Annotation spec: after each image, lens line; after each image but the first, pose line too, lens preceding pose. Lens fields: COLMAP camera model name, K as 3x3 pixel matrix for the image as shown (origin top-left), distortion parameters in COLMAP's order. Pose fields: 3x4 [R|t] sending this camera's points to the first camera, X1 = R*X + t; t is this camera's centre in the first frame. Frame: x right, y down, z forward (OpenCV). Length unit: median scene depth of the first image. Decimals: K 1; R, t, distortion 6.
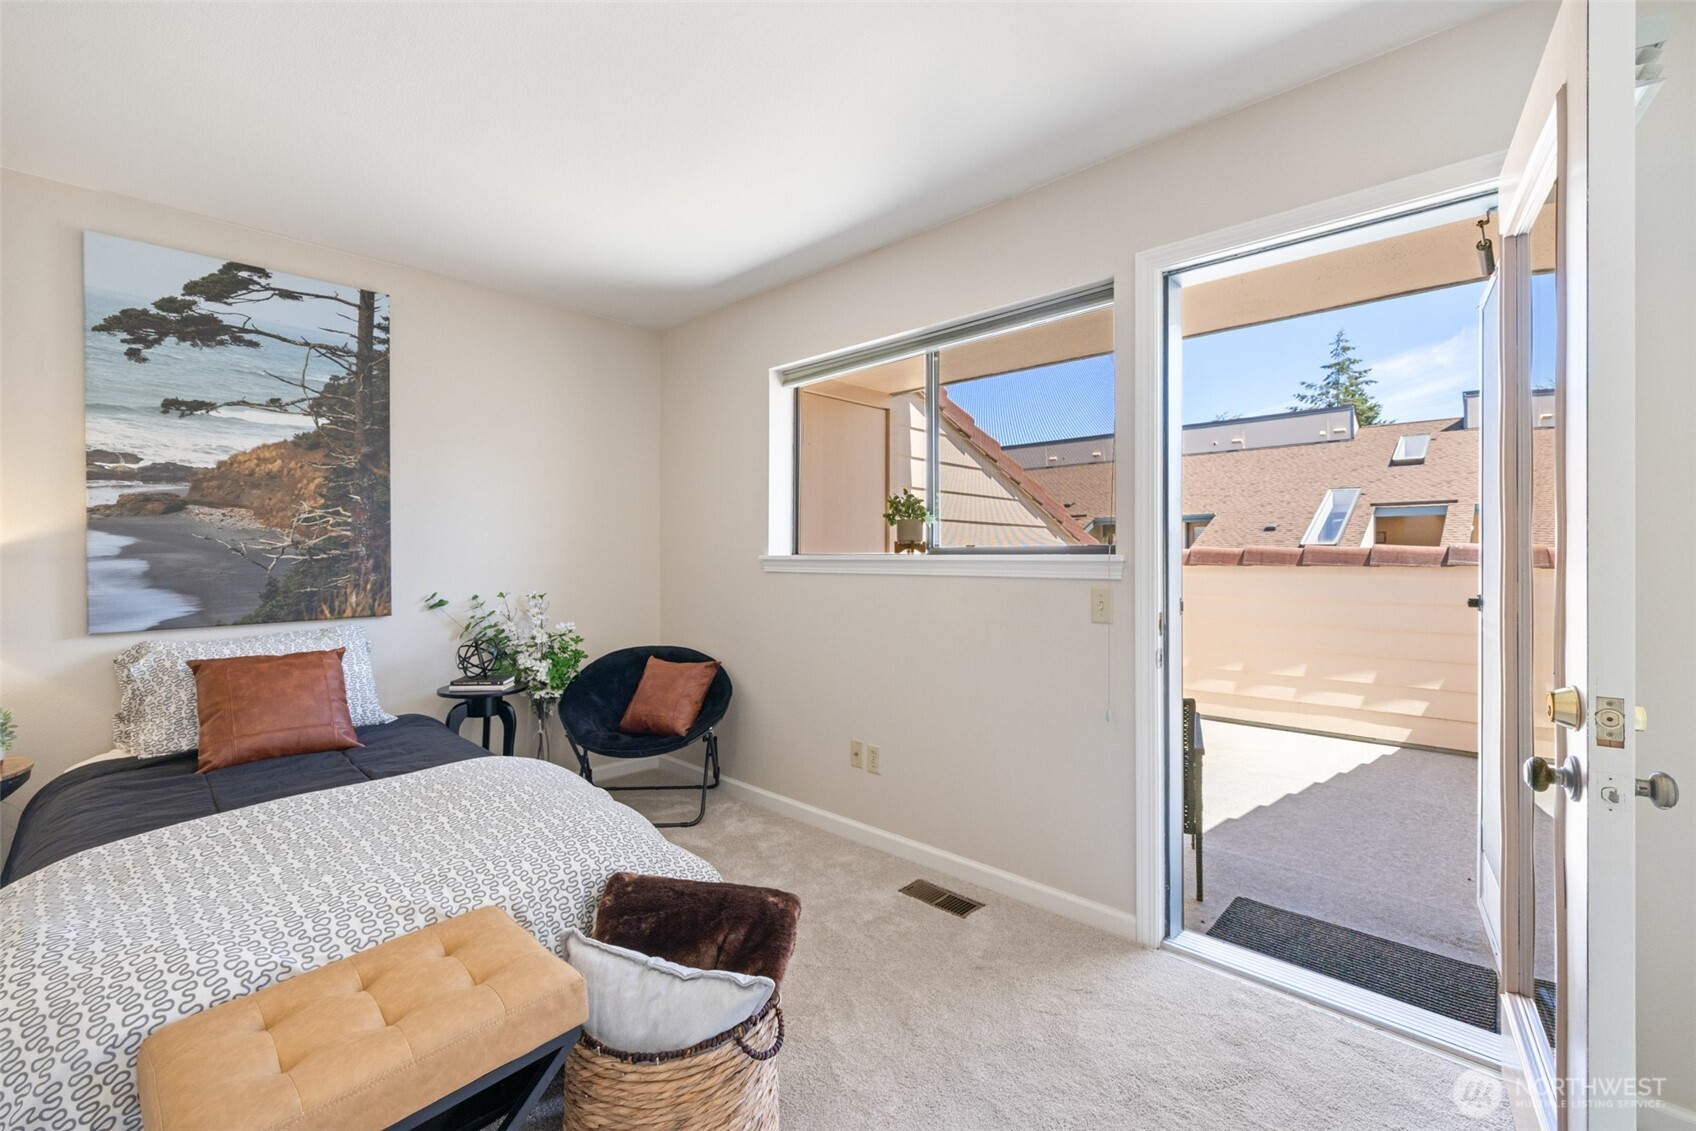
lens RADIAL K [[728.2, 0, 840.5], [0, 728.2, 558.7], [0, 0, 1]] dist [0.002163, -0.000570]
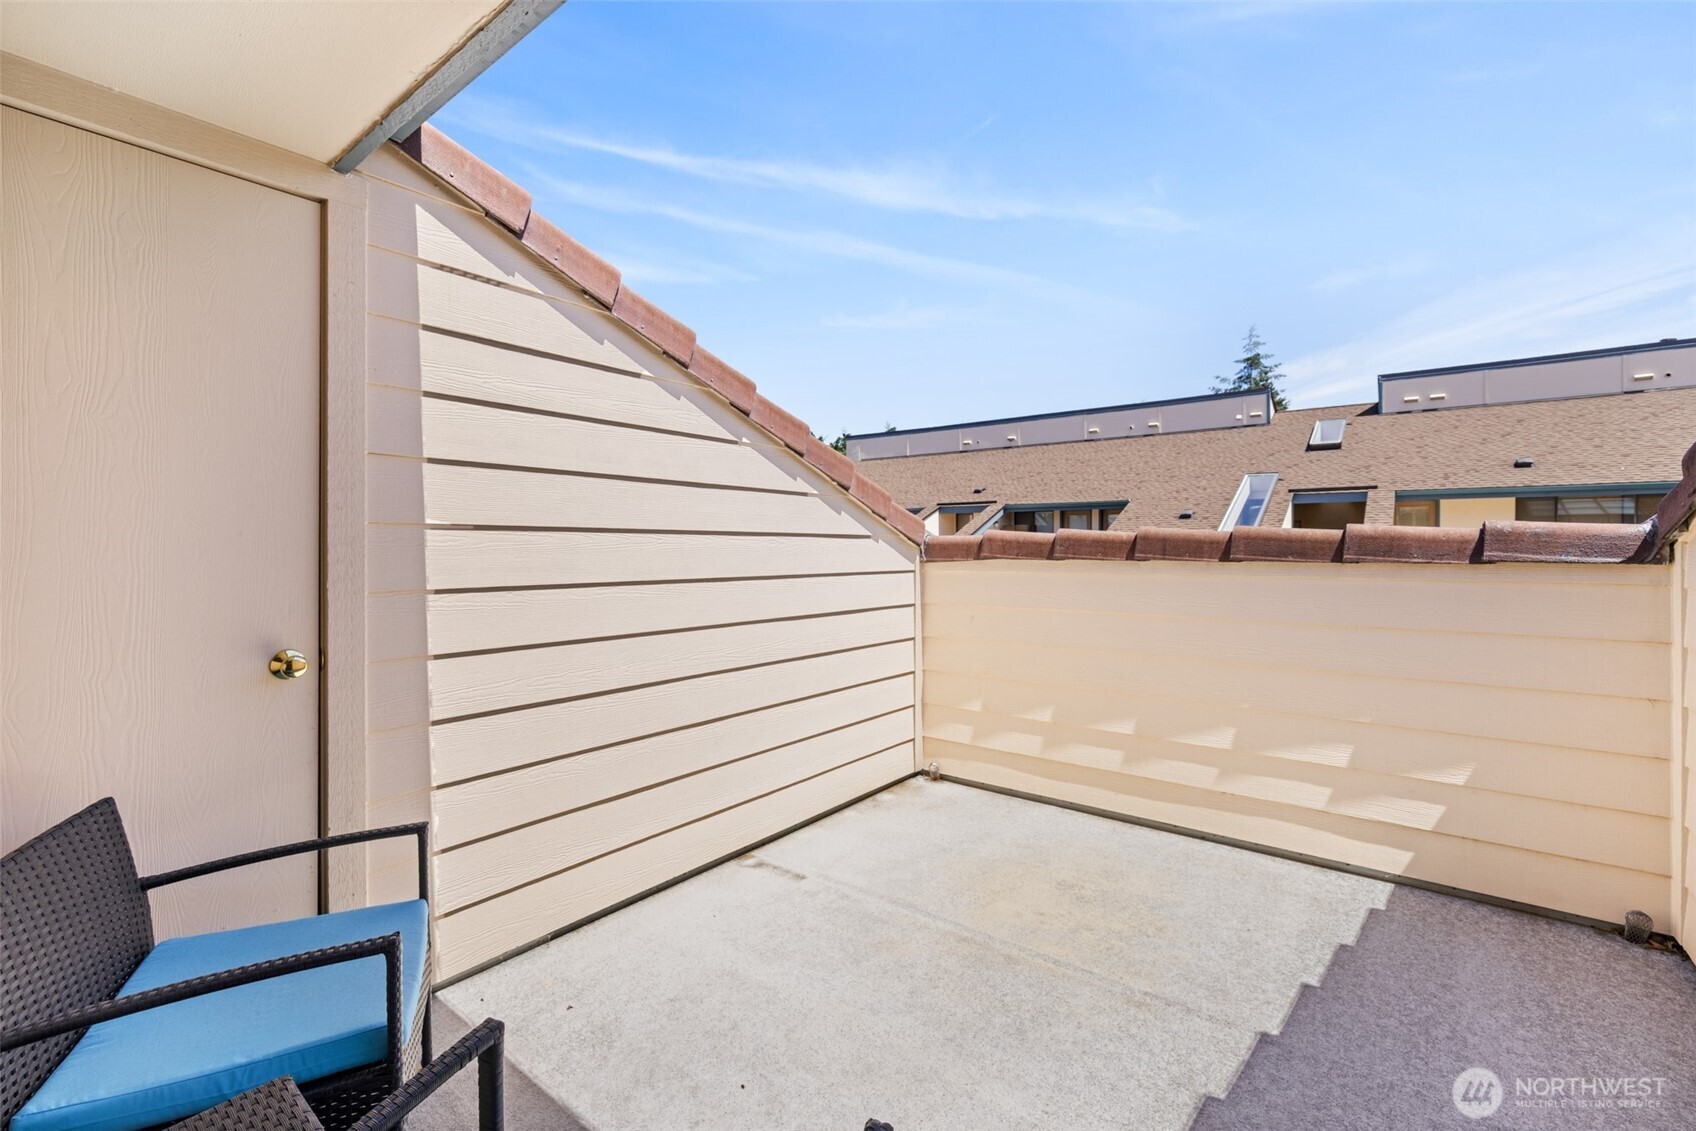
lens RADIAL K [[728.2, 0, 844.4], [0, 728.2, 556.1], [0, 0, 1]] dist [0.002163, -0.000570]
pose [[0.995634, -0.000422, 0.093338, 0.303253], [-0.000528, 0.999948, 0.010152, -0.000072], [-0.093338, -0.010157, 0.995583, 0.499587]]
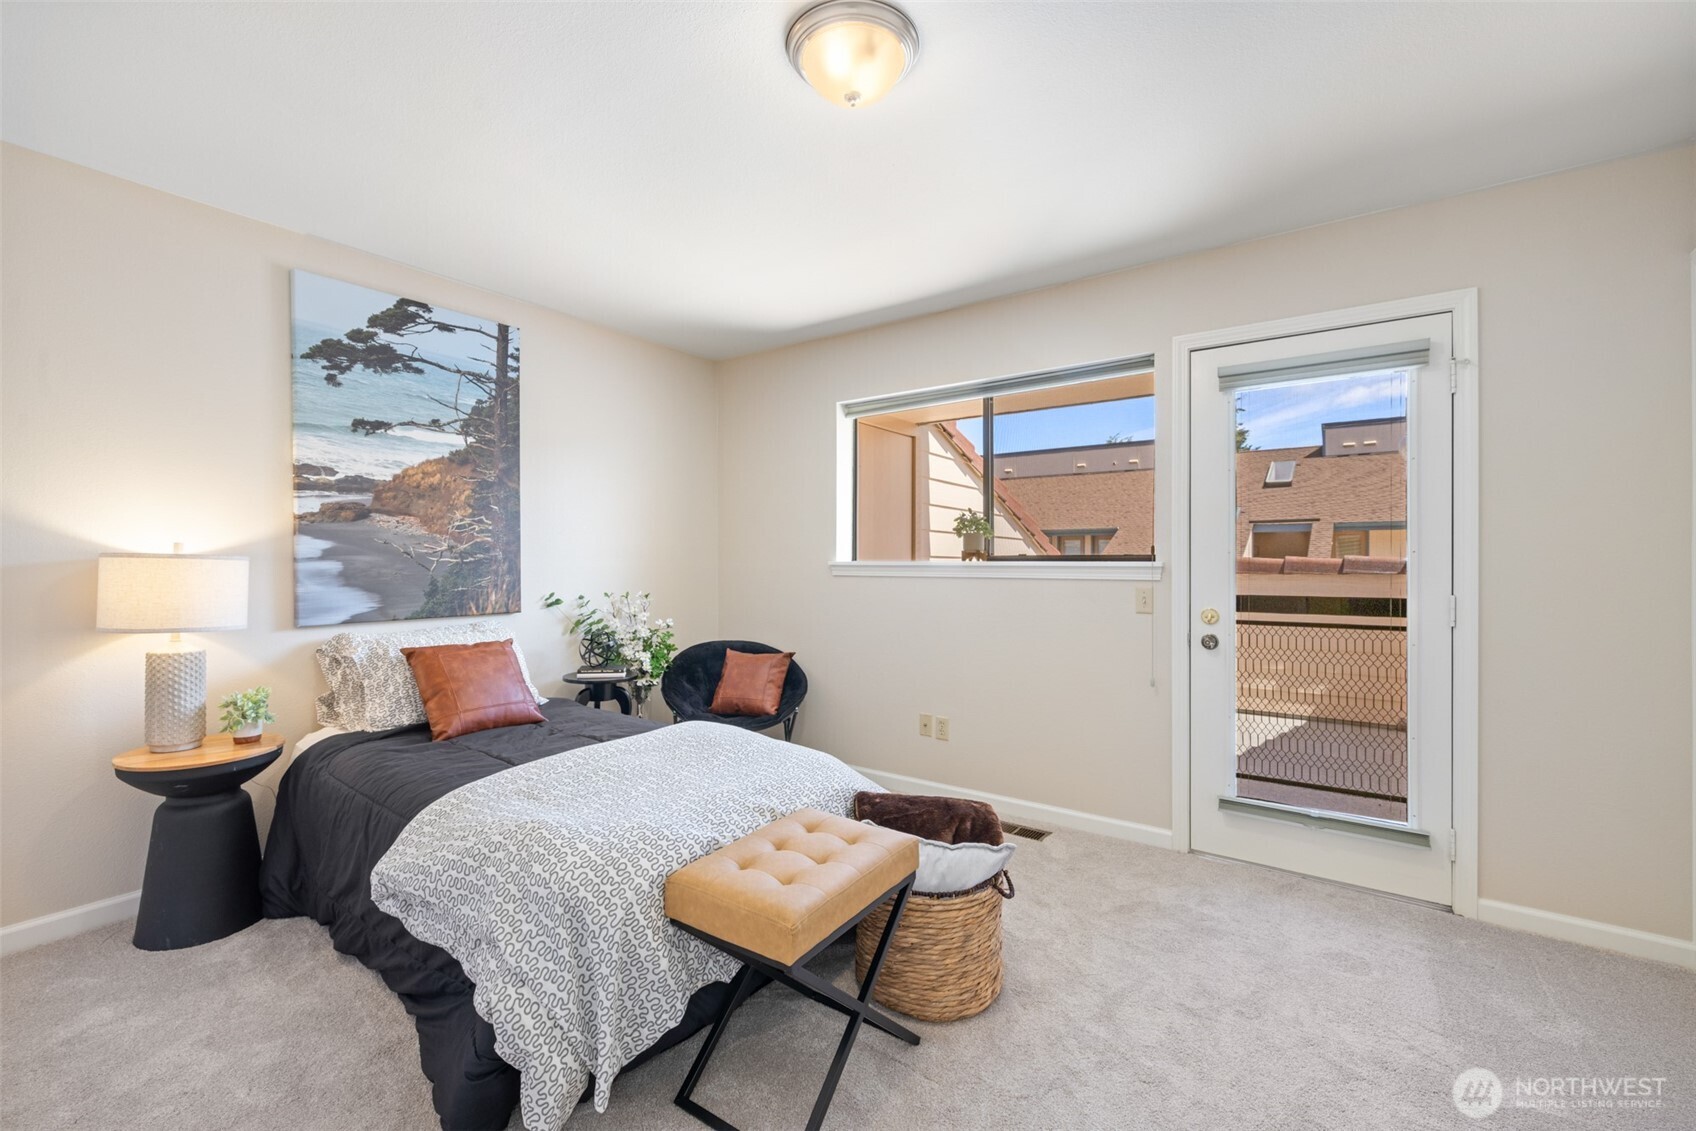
lens RADIAL K [[728.2, 0, 836.6], [0, 728.2, 567.6], [0, 0, 1]] dist [0.002163, -0.000570]
pose [[0.991516, 0.005250, 0.129881, -0.190718], [-0.005165, 0.999986, -0.000989, 0.004816], [-0.129884, 0.000309, 0.991529, -0.124885]]
